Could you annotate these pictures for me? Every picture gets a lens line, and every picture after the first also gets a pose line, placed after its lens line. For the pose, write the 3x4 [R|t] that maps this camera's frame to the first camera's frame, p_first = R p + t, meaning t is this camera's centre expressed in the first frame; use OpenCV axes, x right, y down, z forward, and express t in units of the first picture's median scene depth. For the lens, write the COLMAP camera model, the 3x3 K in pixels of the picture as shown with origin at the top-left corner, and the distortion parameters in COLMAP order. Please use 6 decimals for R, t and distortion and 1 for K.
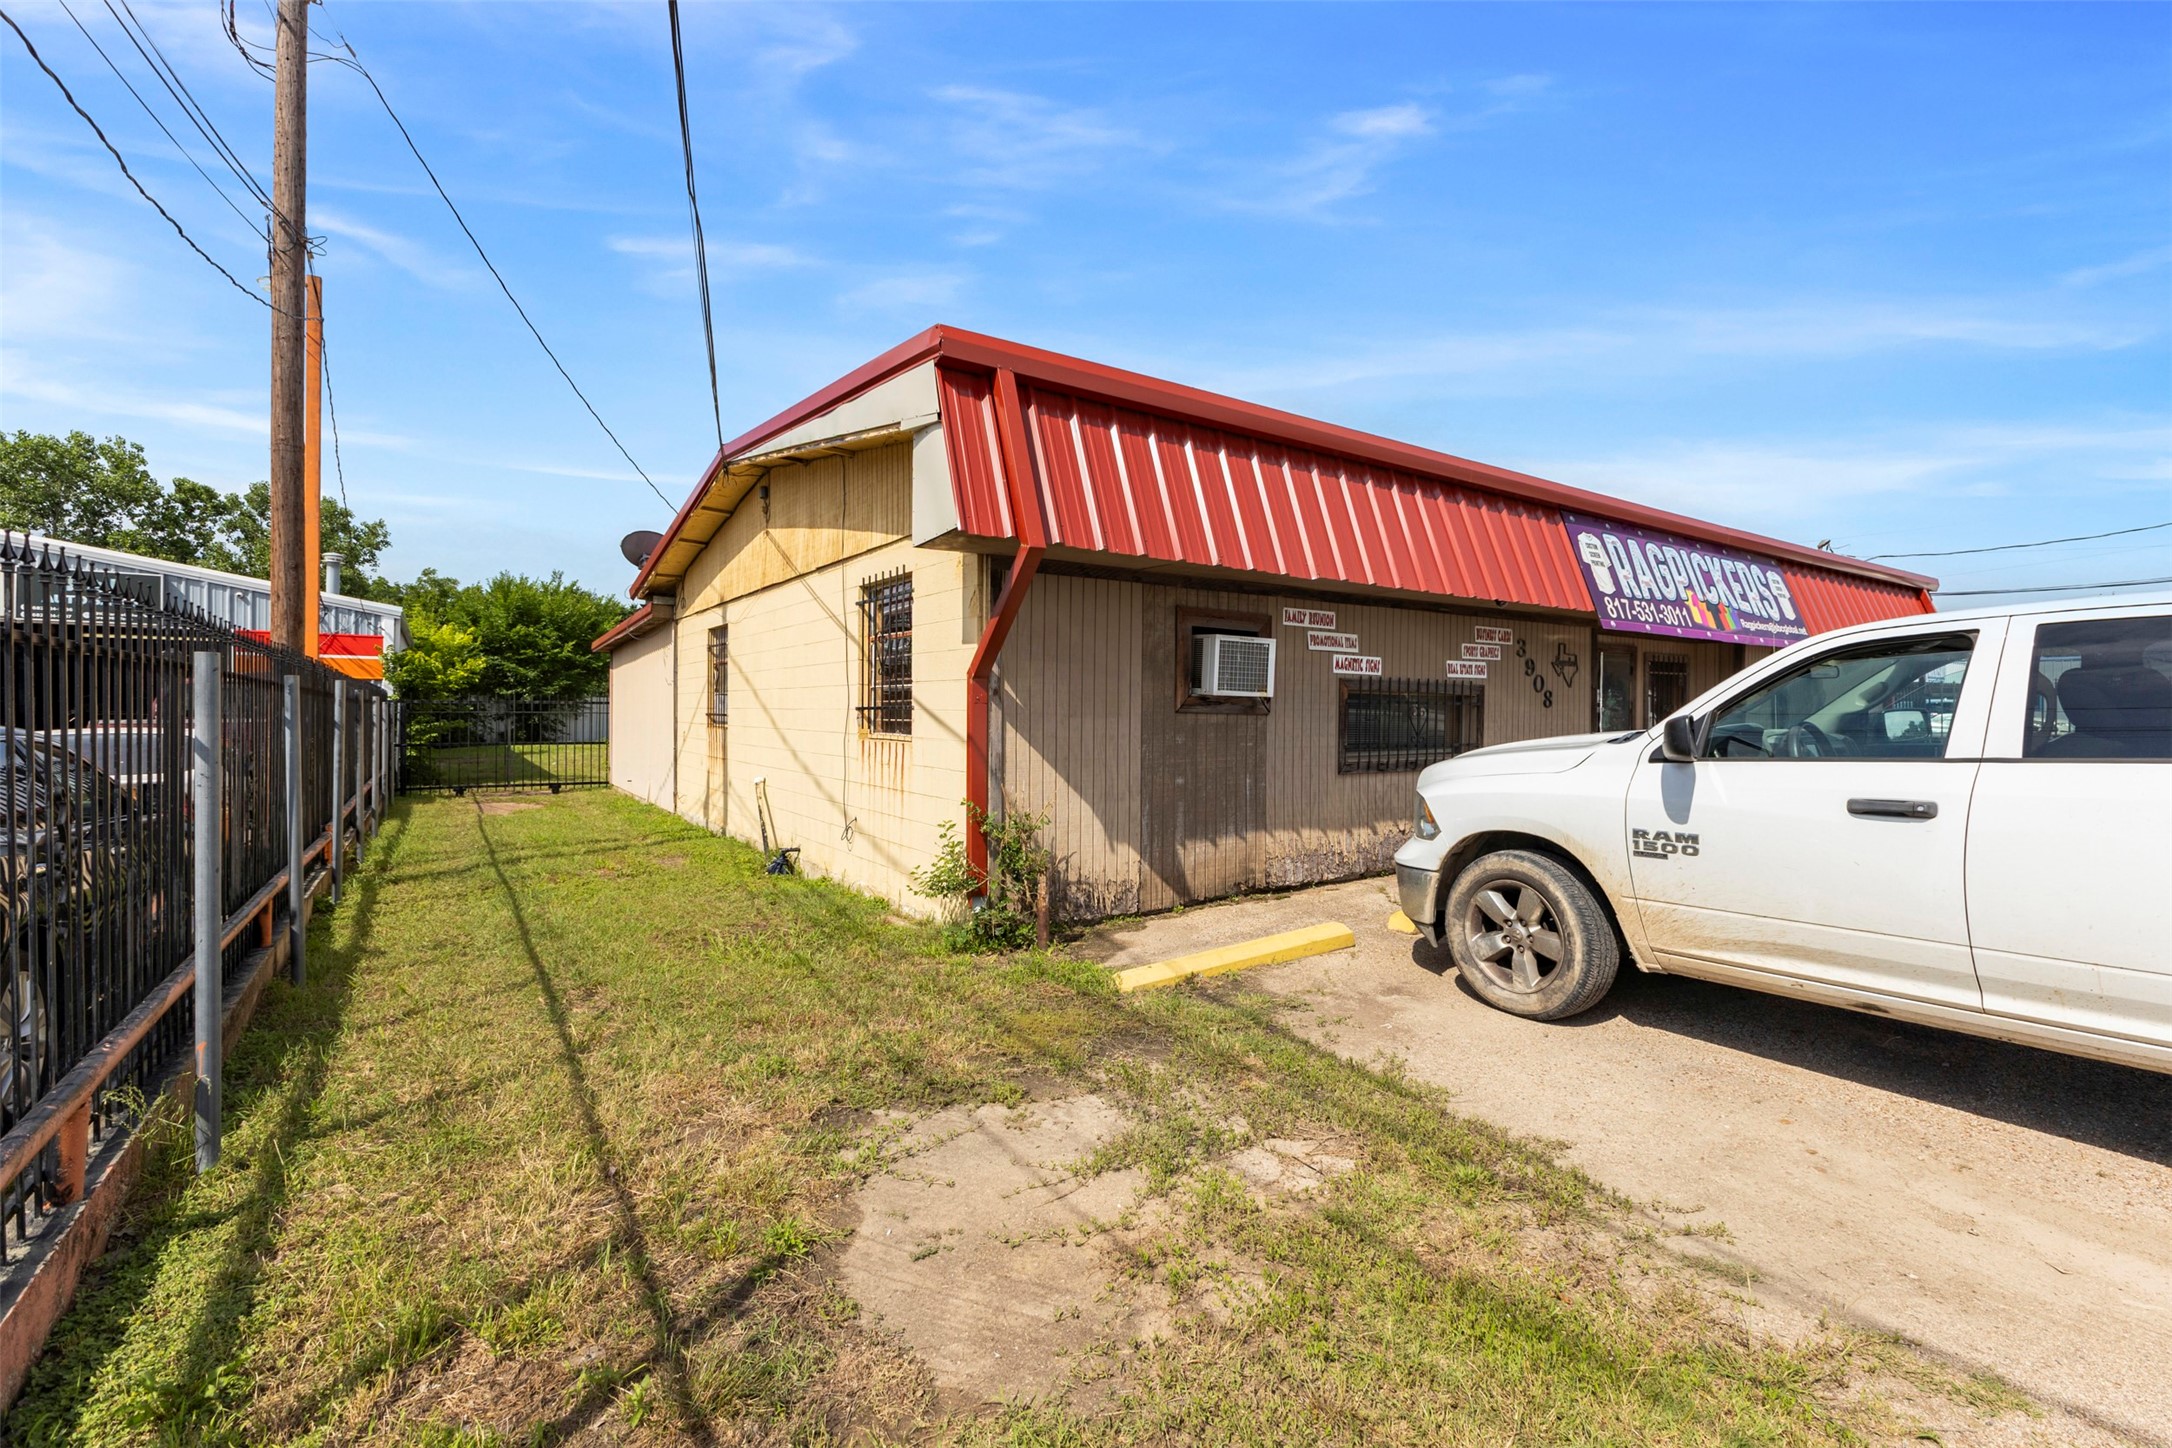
lens RADIAL K [[921.2, 0, 1078.8], [0, 921.2, 713.2], [0, 0, 1]] dist [0.002919, 0.001077]
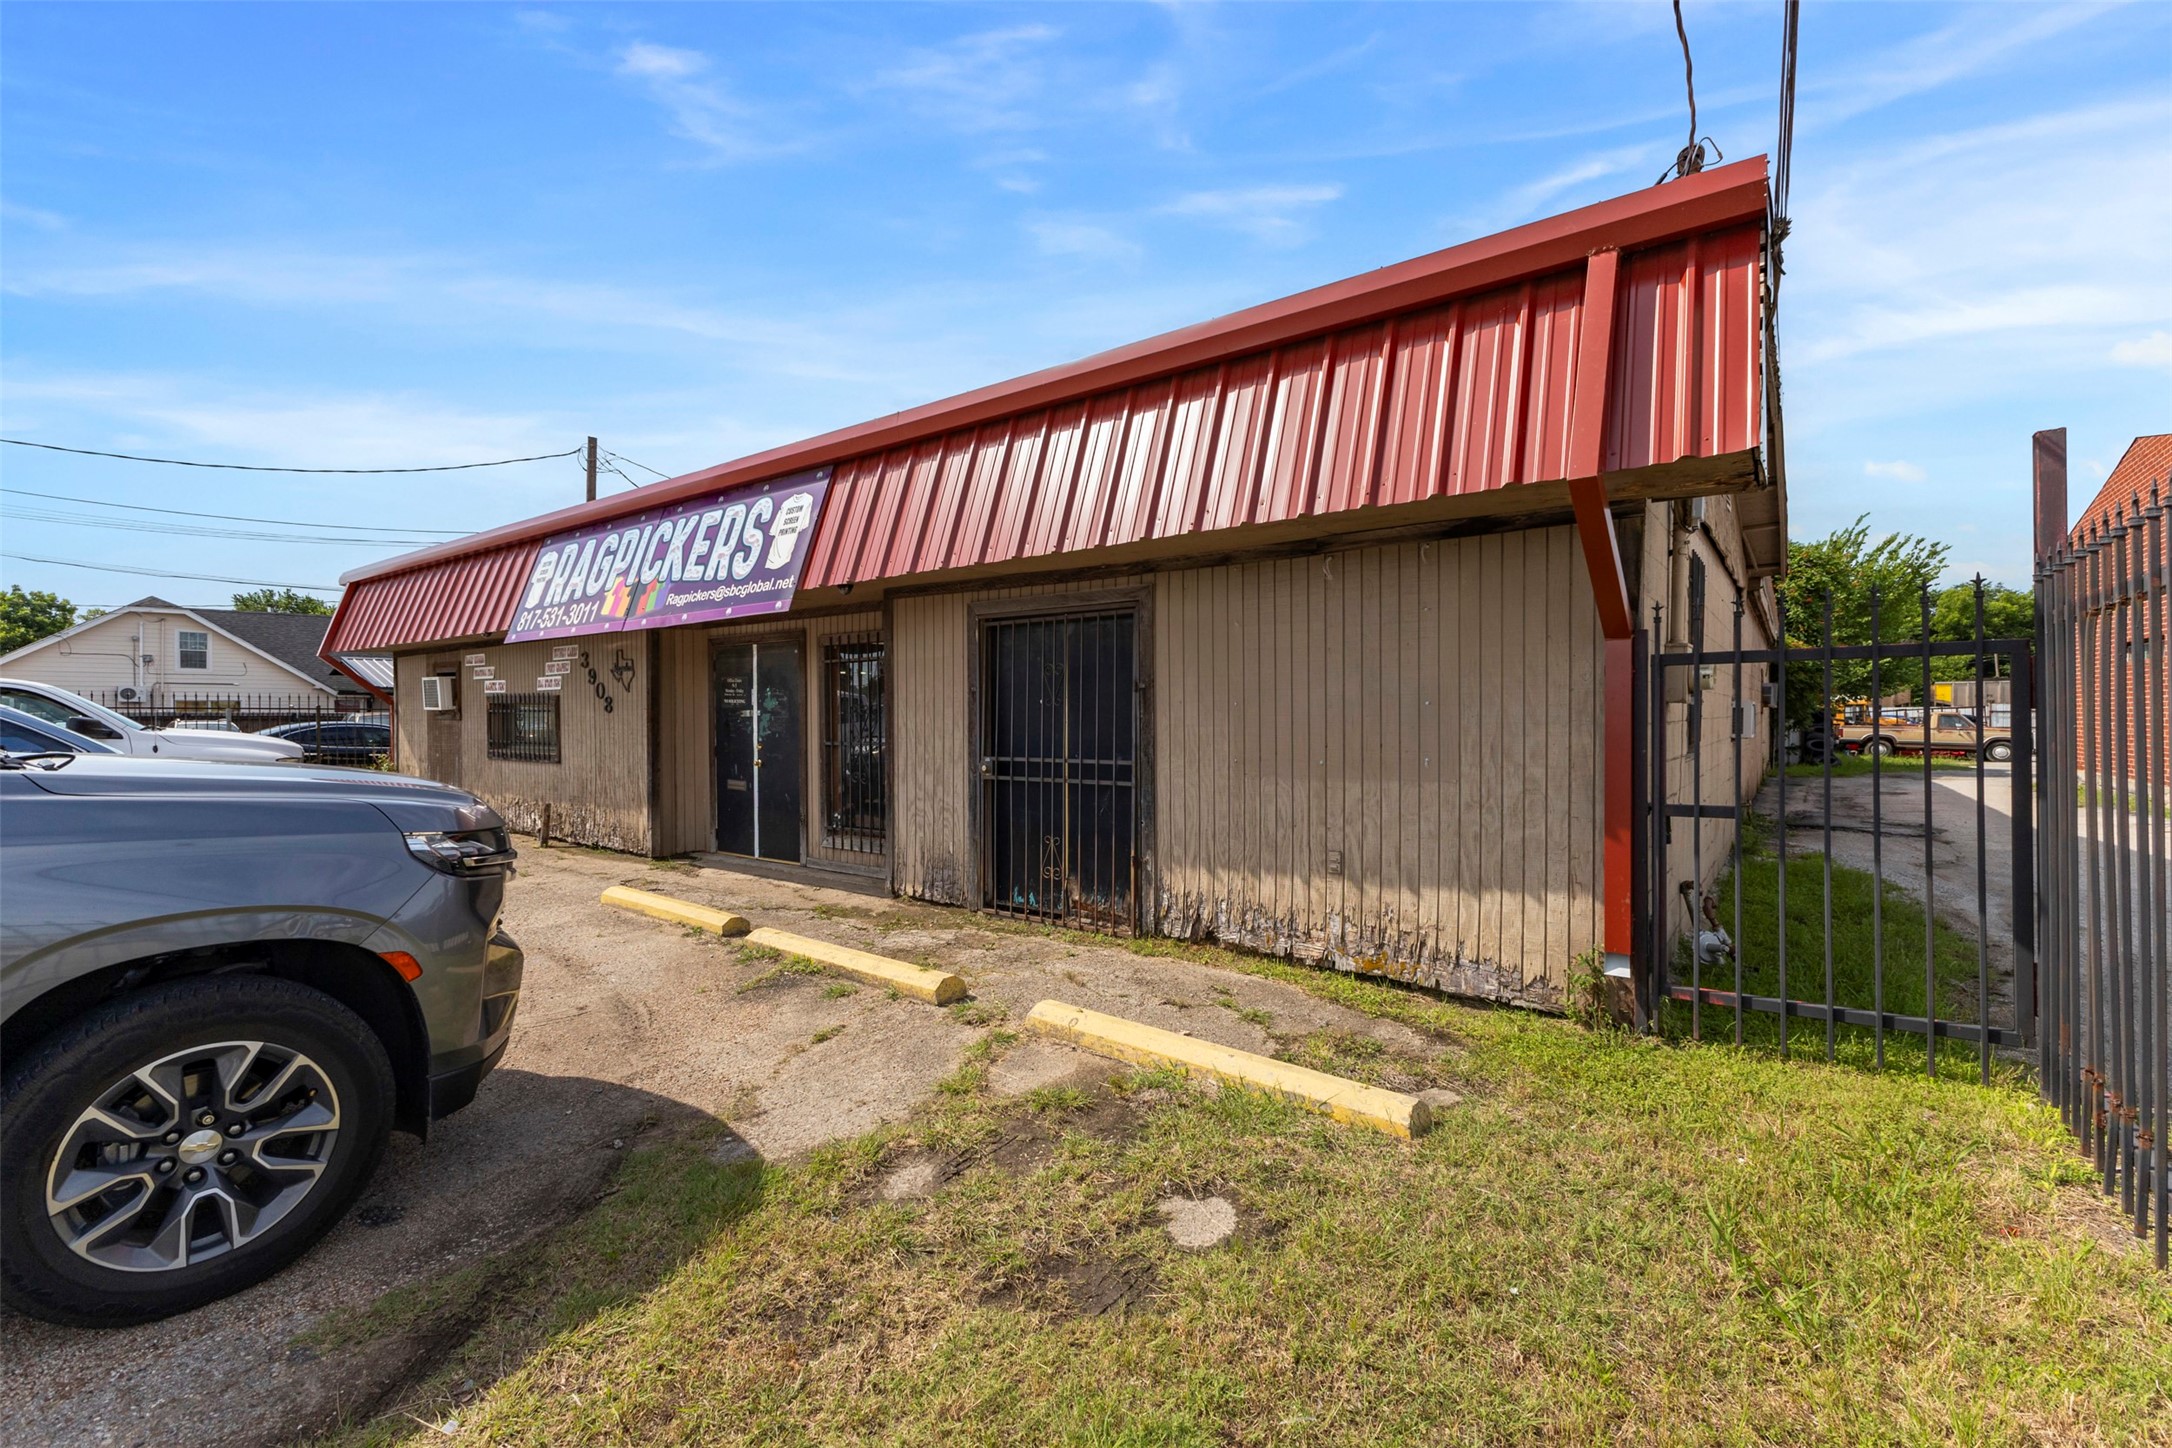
lens RADIAL K [[921.2, 0, 1078.8], [0, 921.2, 713.2], [0, 0, 1]] dist [0.002919, 0.001077]
pose [[0.334136, -0.006573, -0.942502, 1.715088], [0.003051, 0.999978, -0.005892, 0.002117], [0.942520, -0.000907, 0.334149, 1.179228]]
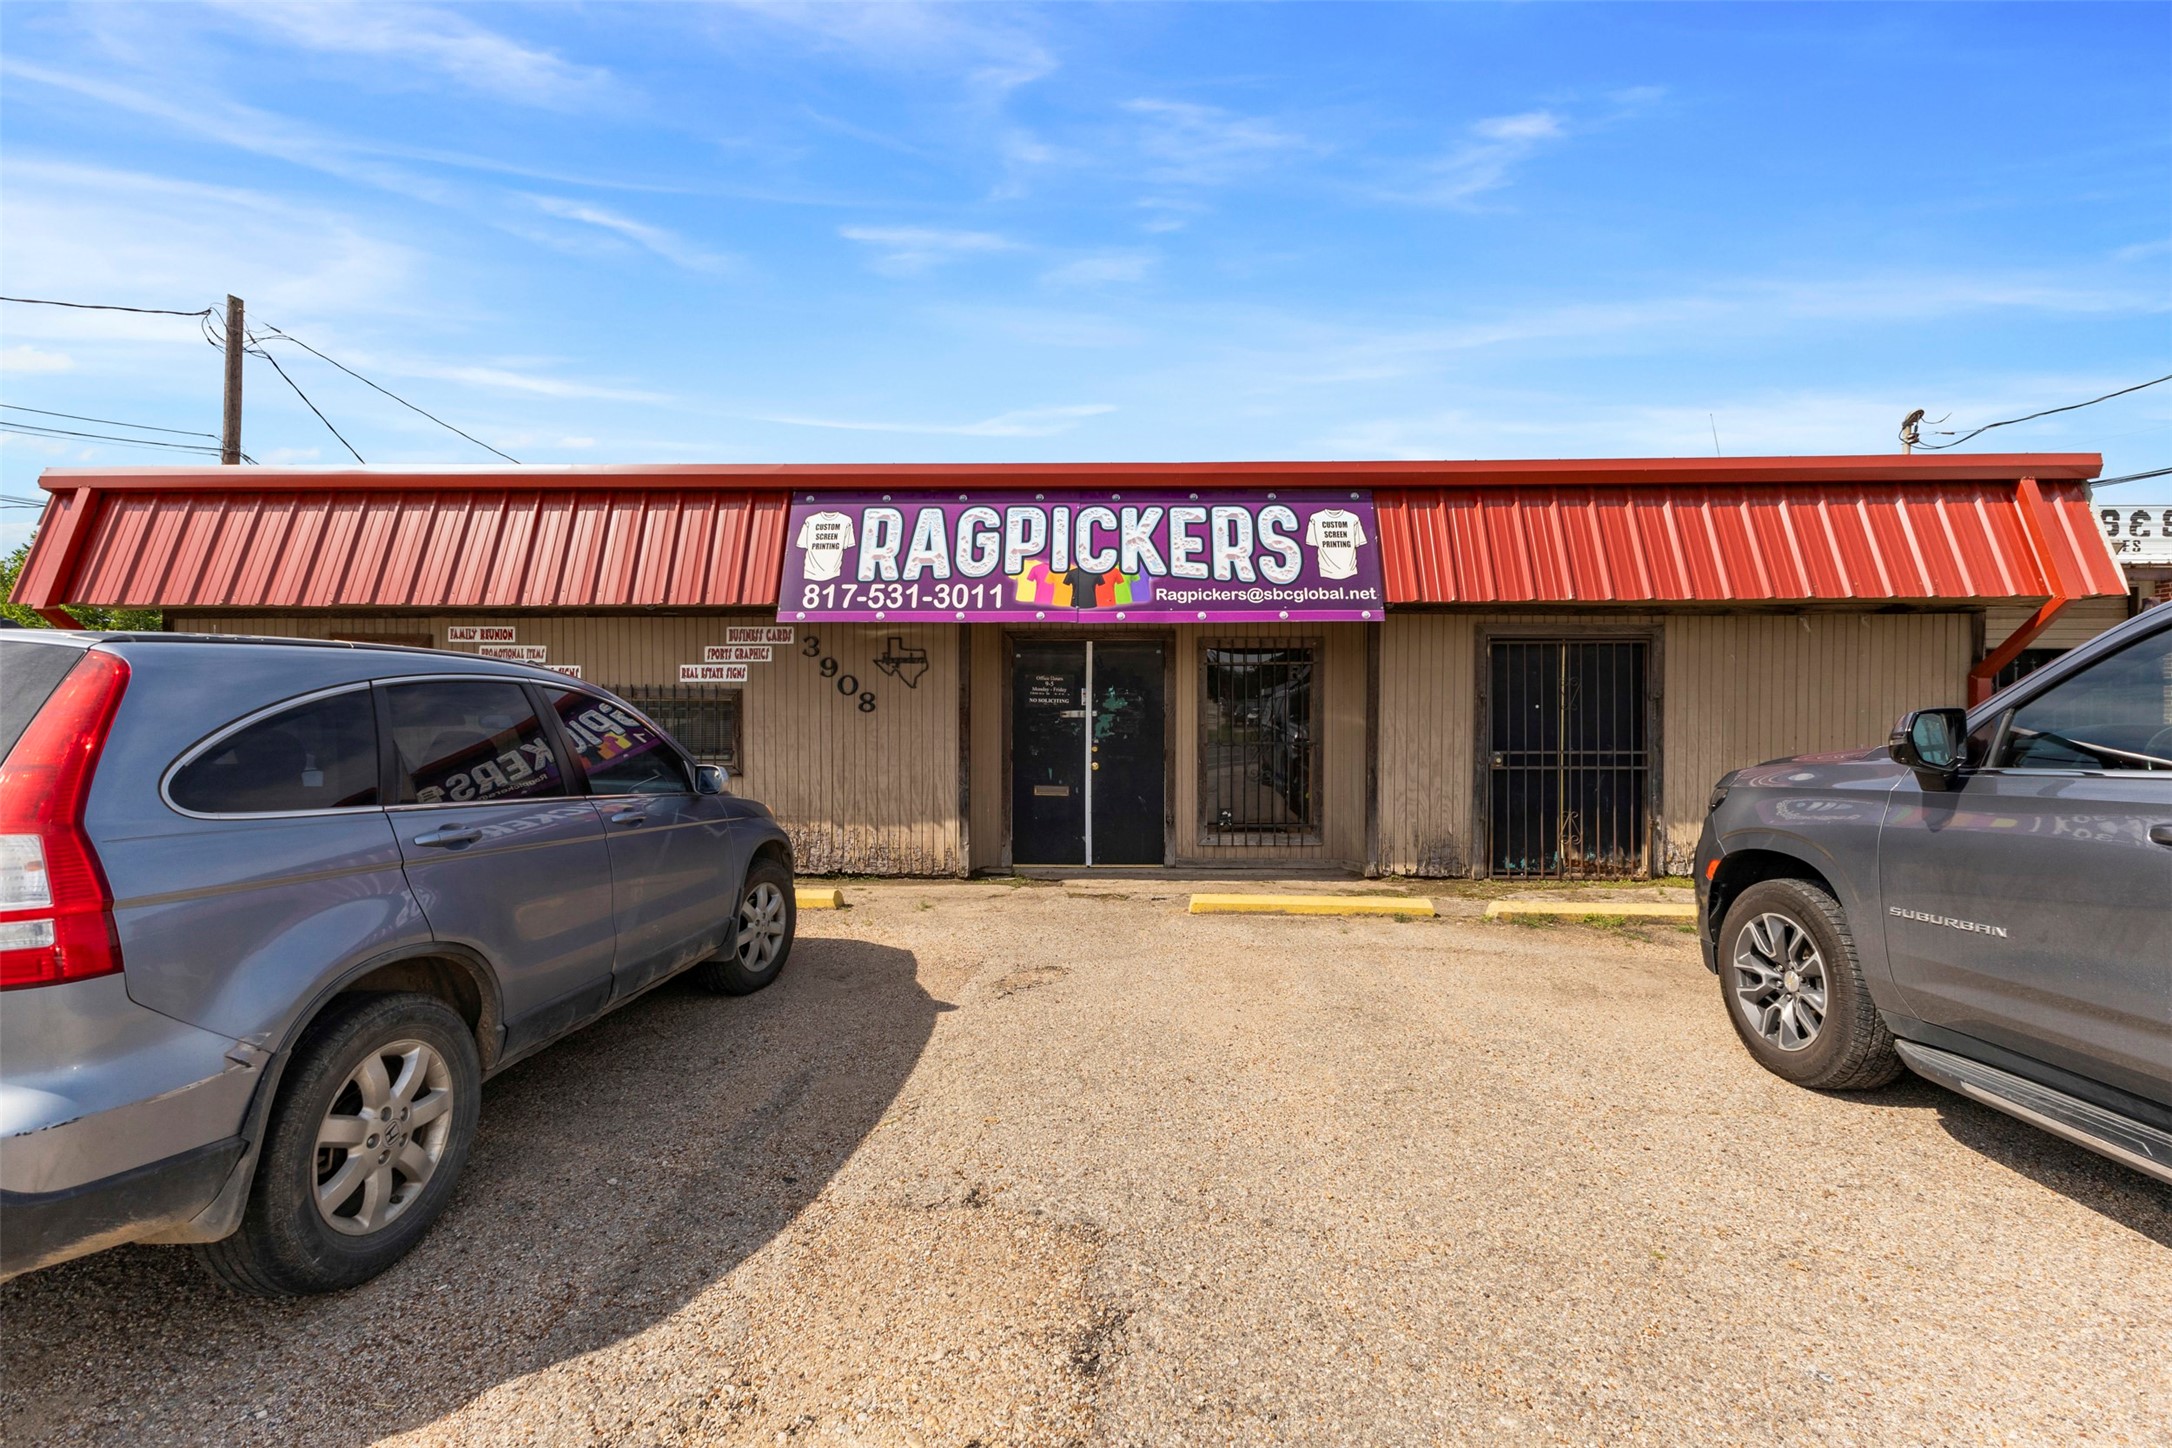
lens RADIAL K [[921.2, 0, 1078.8], [0, 921.2, 713.2], [0, 0, 1]] dist [0.002919, 0.001077]
pose [[0.811694, -0.005215, -0.584059, 1.209610], [0.000961, 0.999971, -0.007592, 0.001867], [0.584082, 0.005601, 0.811675, 0.415590]]
